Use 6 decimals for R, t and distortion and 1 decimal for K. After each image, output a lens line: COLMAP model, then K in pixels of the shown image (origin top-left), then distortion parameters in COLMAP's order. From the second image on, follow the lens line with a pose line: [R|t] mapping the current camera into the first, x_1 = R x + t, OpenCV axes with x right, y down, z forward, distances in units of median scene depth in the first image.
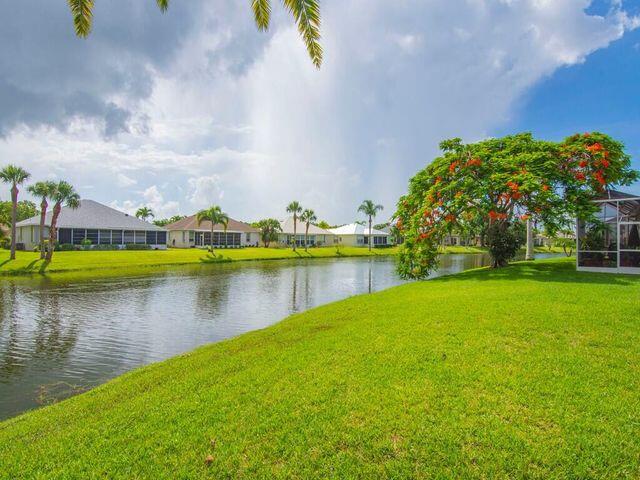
lens RADIAL K [[317.4, 0, 320.0], [0, 317.4, 240.0], [0, 0, 1]] dist [0.002980, -0.013136]
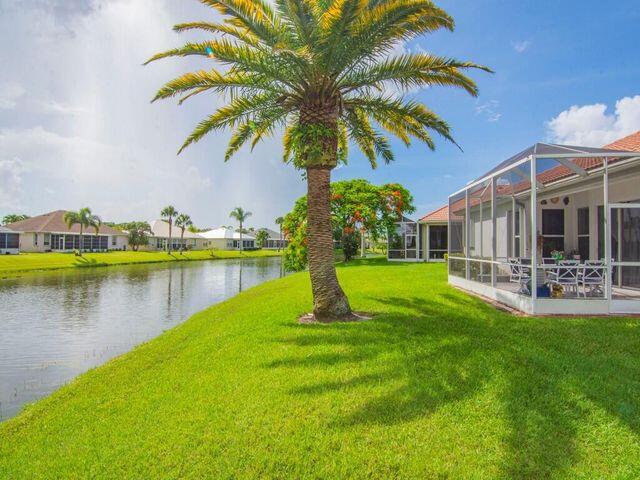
lens RADIAL K [[317.4, 0, 320.0], [0, 317.4, 240.0], [0, 0, 1]] dist [0.002980, -0.013136]
pose [[0.895405, 0.006612, 0.445203, -0.106581], [-0.001771, 0.999935, -0.011290, -0.000731], [-0.445249, 0.009320, 0.895358, -0.141296]]
